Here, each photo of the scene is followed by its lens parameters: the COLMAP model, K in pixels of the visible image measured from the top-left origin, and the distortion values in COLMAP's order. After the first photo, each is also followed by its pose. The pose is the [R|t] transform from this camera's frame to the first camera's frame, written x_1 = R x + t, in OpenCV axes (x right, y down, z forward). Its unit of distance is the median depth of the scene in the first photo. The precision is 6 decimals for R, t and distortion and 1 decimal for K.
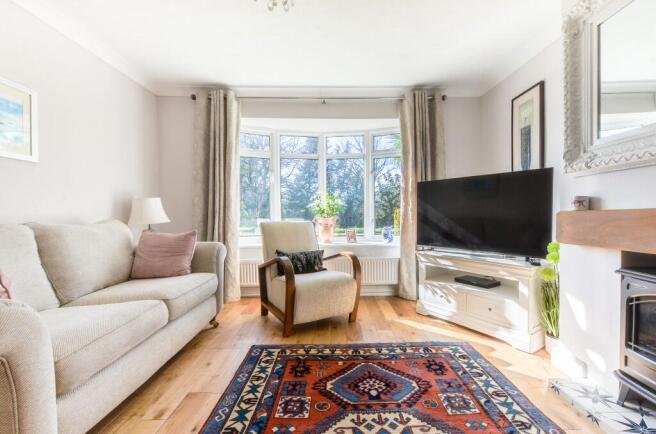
lens RADIAL K [[290.7, 0, 329.2], [0, 290.7, 217.0], [0, 0, 1]] dist [0.003297, -0.000640]
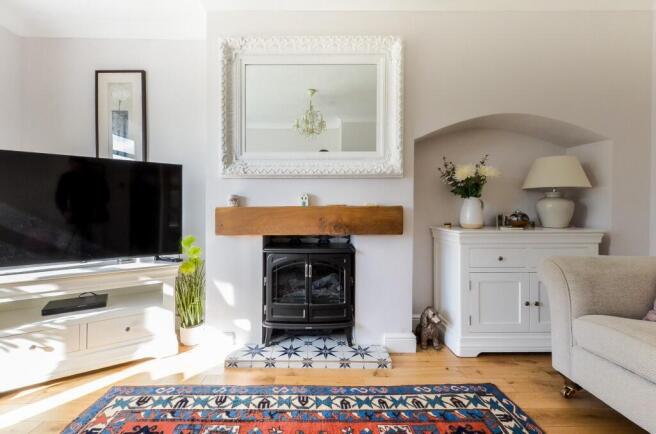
lens RADIAL K [[290.7, 0, 333.9], [0, 290.7, 203.5], [0, 0, 1]] dist [0.003297, -0.000640]
pose [[-0.015976, 0.012959, 0.999788, -0.317940], [0.008751, 0.999880, -0.012821, -0.014922], [-0.999834, 0.008545, -0.016087, 0.539137]]
